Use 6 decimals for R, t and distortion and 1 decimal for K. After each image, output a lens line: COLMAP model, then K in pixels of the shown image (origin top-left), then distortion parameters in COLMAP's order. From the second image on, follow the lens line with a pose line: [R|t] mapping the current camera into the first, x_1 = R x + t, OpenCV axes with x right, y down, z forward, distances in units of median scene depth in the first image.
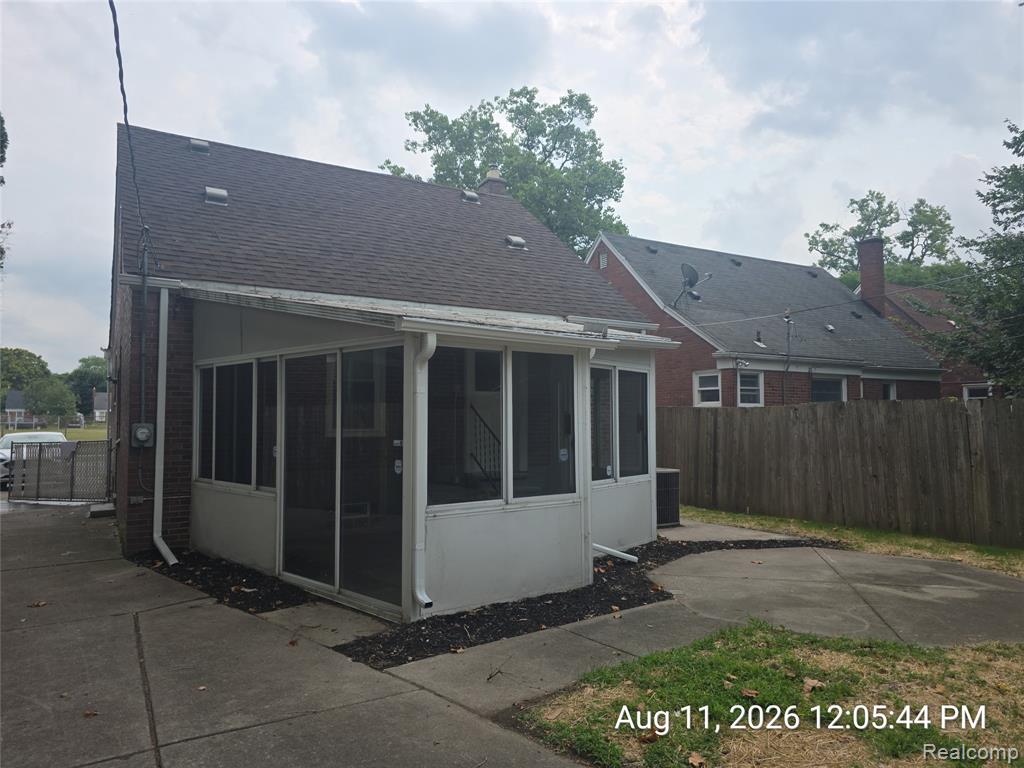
lens RADIAL K [[686.2, 0, 511.6], [0, 686.2, 388.3], [0, 0, 1]] dist [0.058267, -0.060728]
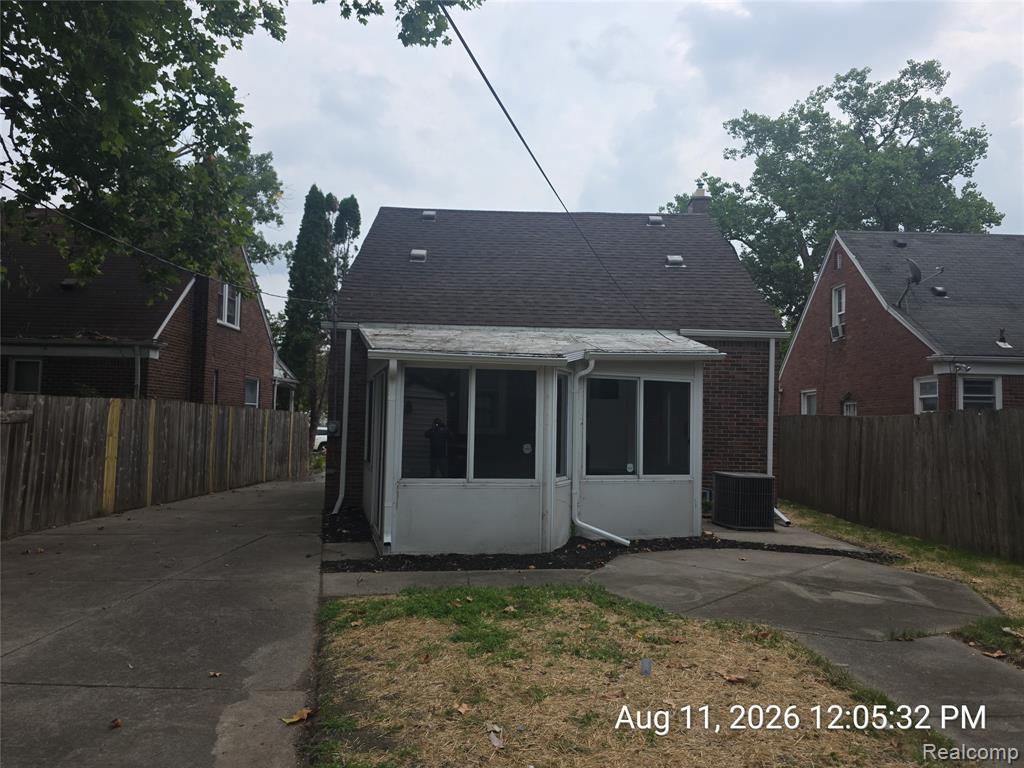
lens RADIAL K [[684.9, 0, 527.6], [0, 684.9, 386.9], [0, 0, 1]] dist [0.054527, -0.058663]
pose [[0.872303, -0.008057, -0.488899, 0.376593], [0.001817, 0.999911, -0.013238, -0.000822], [0.488962, 0.010659, 0.872240, -0.061065]]
